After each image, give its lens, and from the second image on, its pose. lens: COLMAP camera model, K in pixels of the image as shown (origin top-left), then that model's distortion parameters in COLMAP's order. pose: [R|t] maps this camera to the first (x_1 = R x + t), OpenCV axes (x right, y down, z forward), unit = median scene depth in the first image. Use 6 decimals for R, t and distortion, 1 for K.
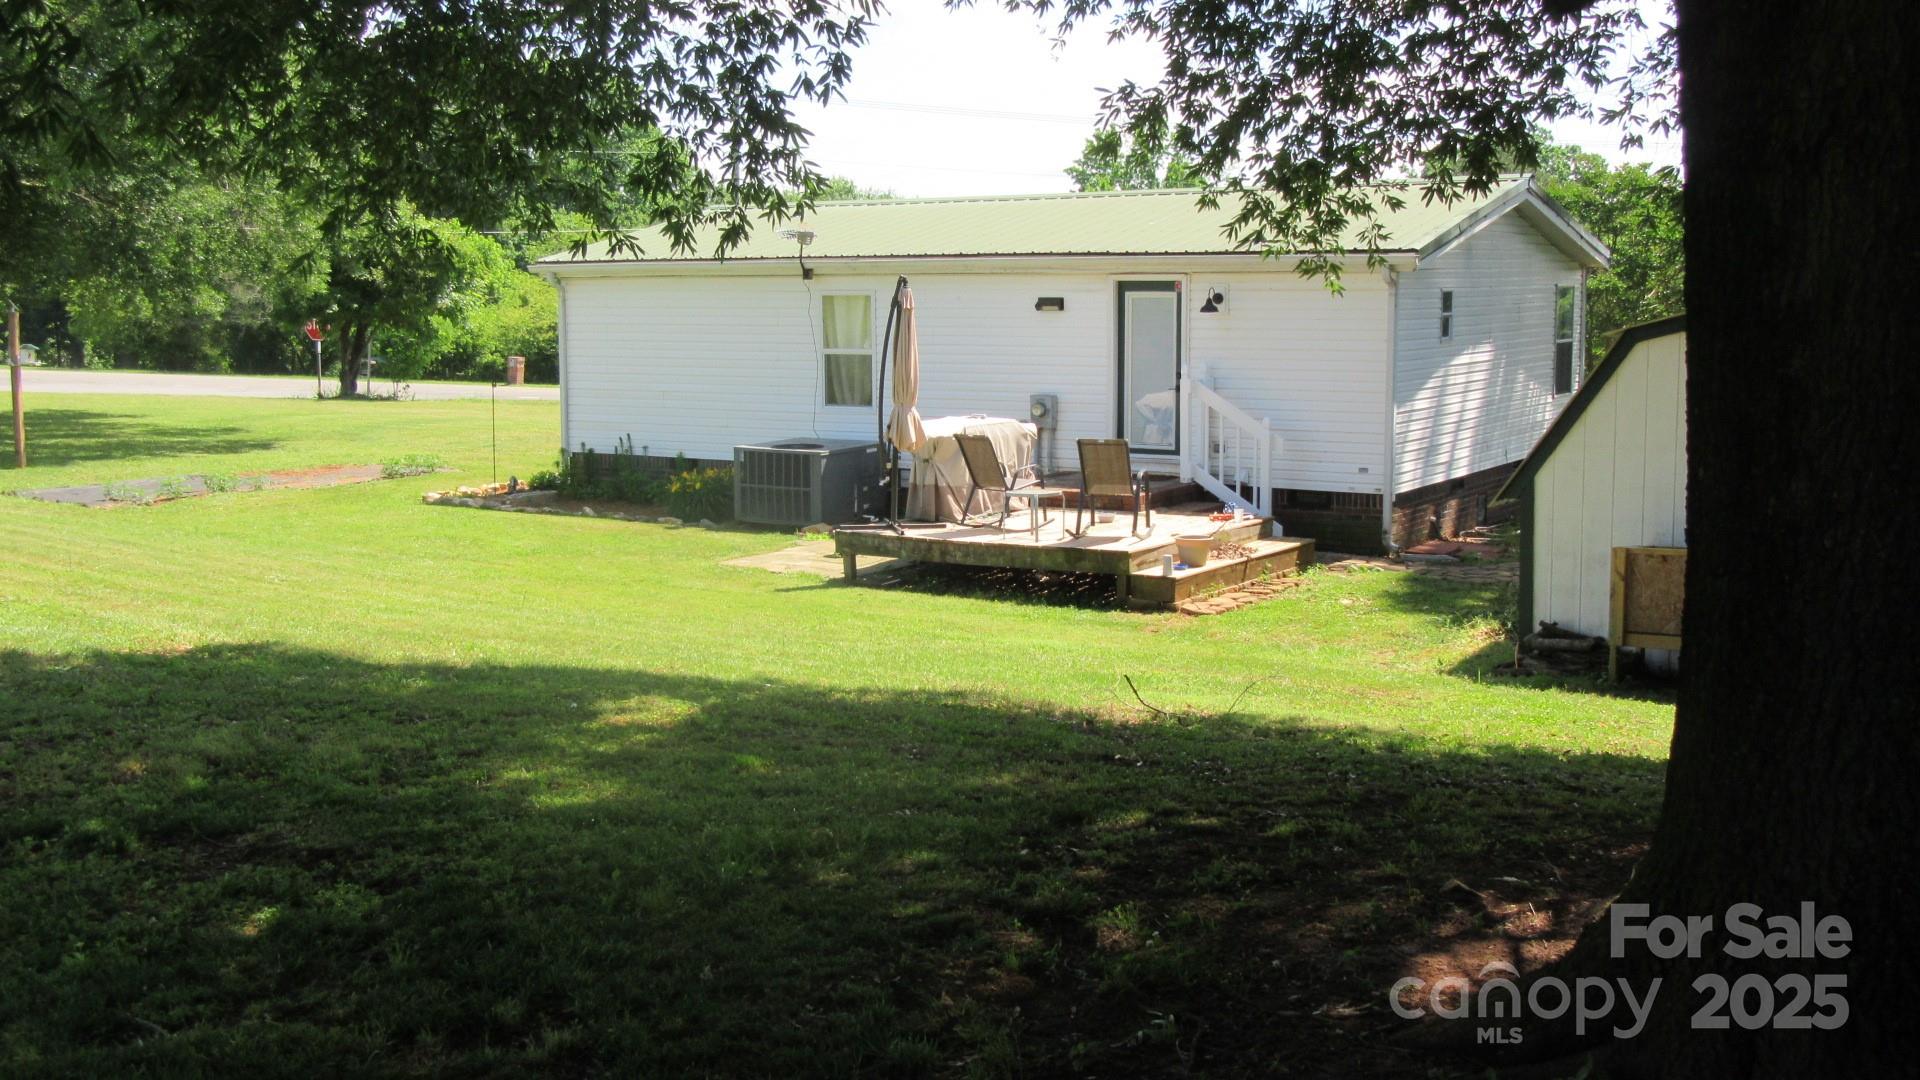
lens RADIAL K [[2037.9, 0, 960.0], [0, 2037.9, 540.0], [0, 0, 1]] dist [0.024164, 0.037288]
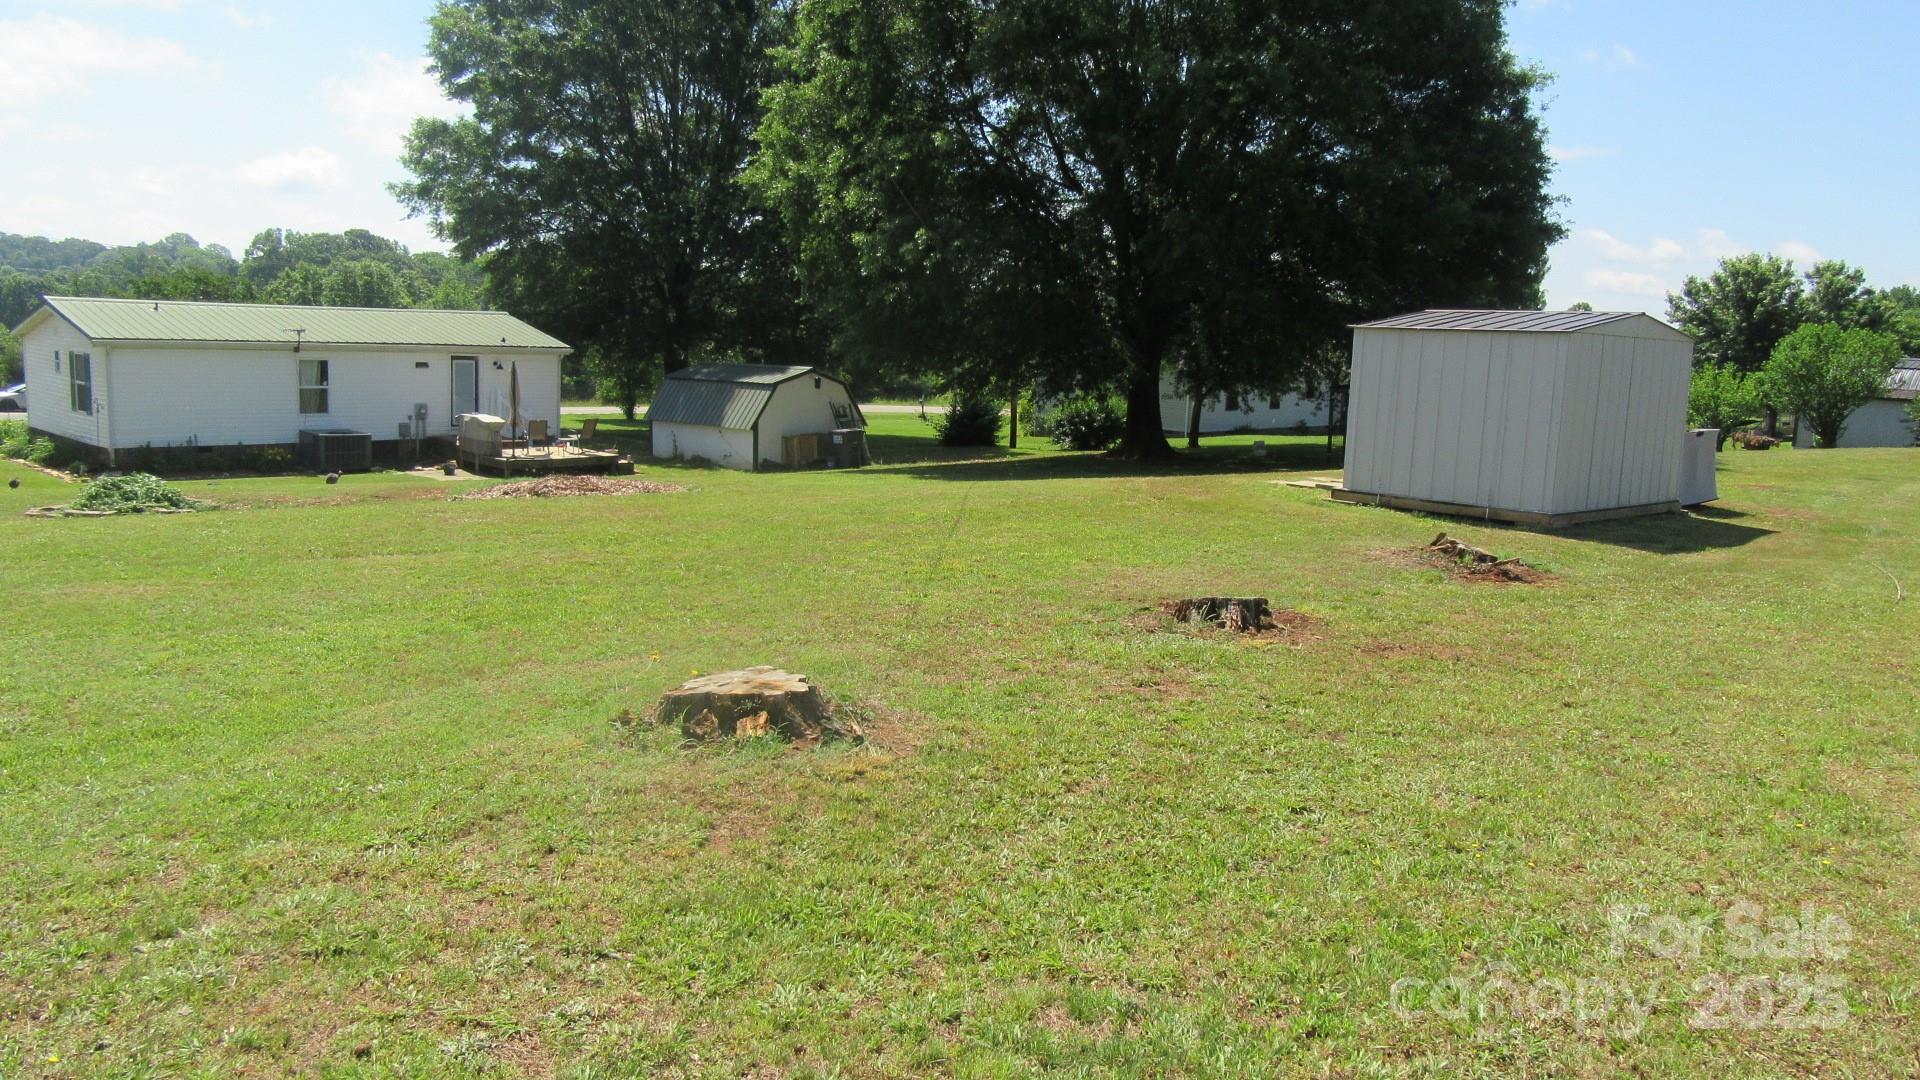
lens RADIAL K [[1411.0, 0, 960.0], [0, 1411.0, 540.0], [0, 0, 1]] dist [-0.005874, -0.049606]
pose [[0.232679, -0.133541, 0.963342, -2.845965], [0.079406, 0.989830, 0.118034, -0.118949], [-0.969307, 0.049031, 0.240917, 0.045079]]
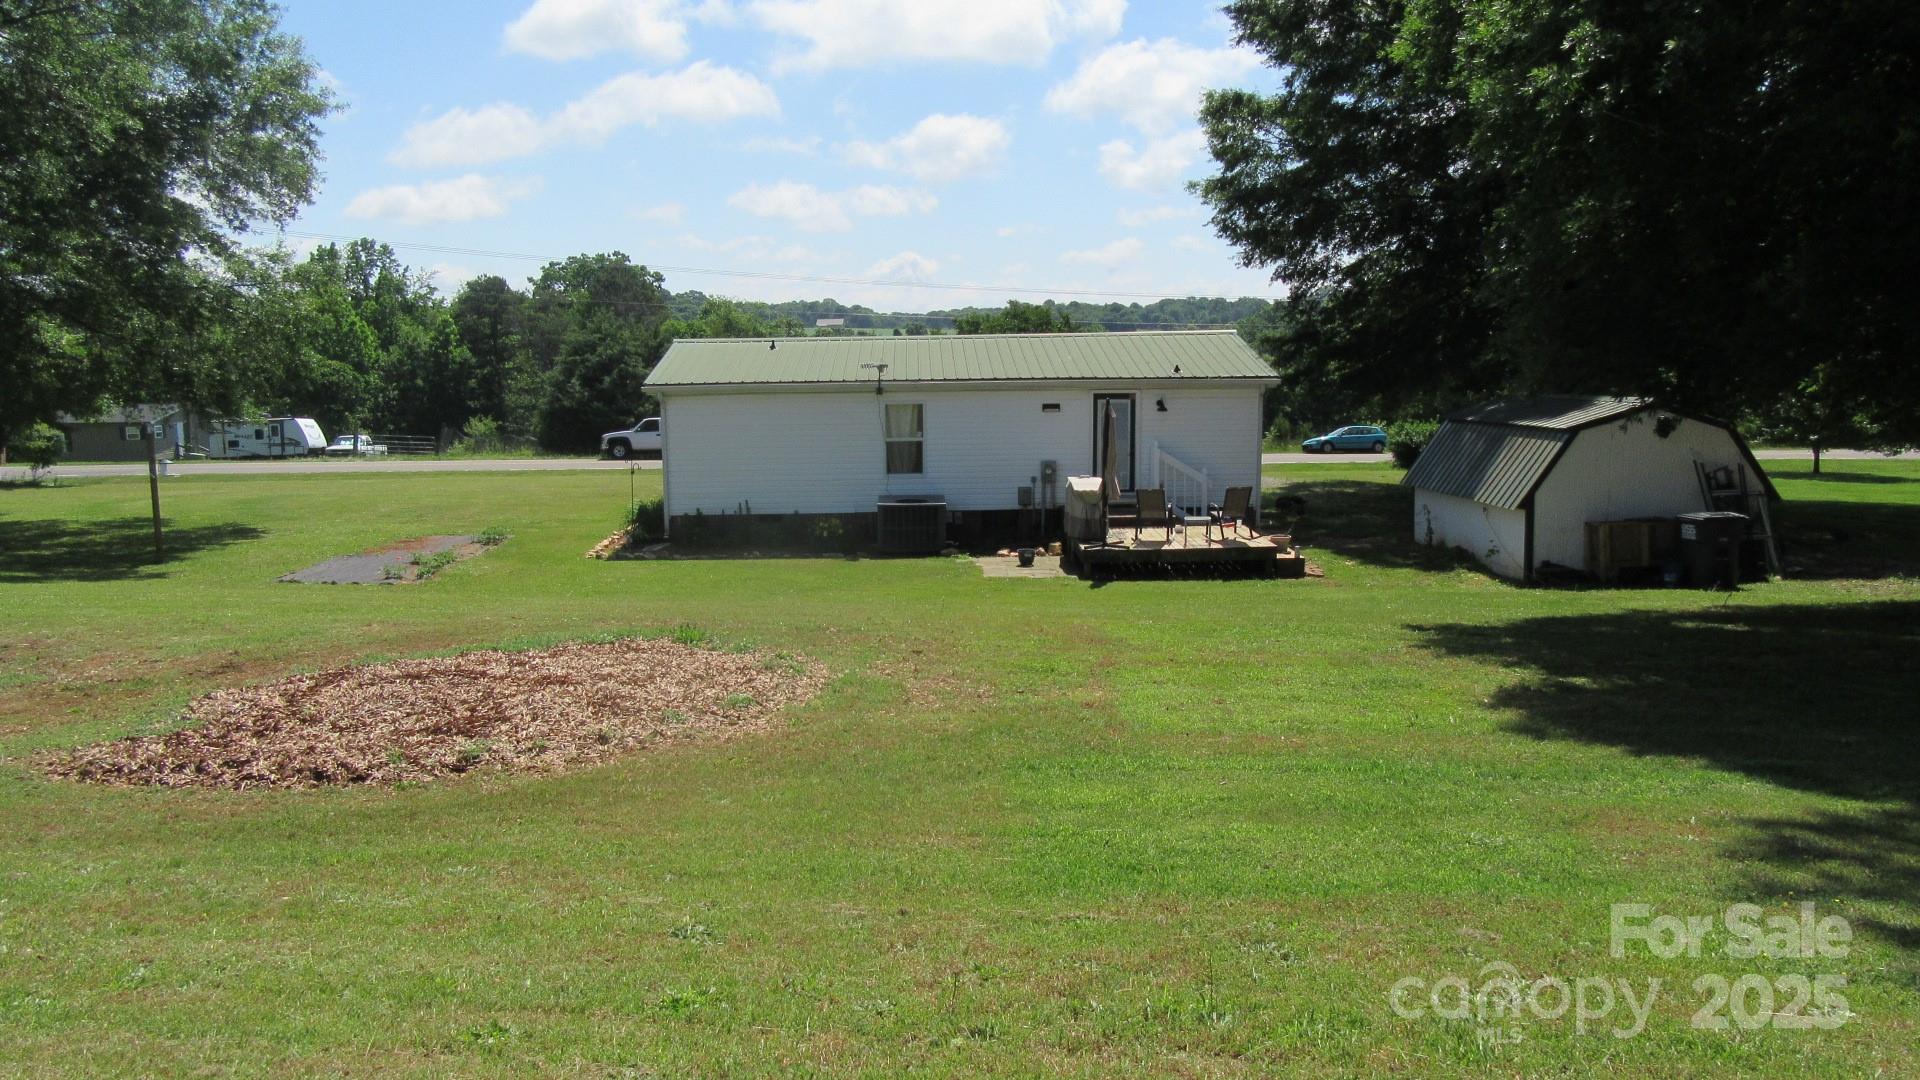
lens RADIAL K [[1411.0, 0, 960.0], [0, 1411.0, 540.0], [0, 0, 1]] dist [-0.005874, -0.049606]
pose [[0.832795, -0.081394, 0.547565, -1.361702], [0.076634, 0.996559, 0.031583, -0.099743], [-0.548252, 0.015660, 0.836167, 0.133410]]
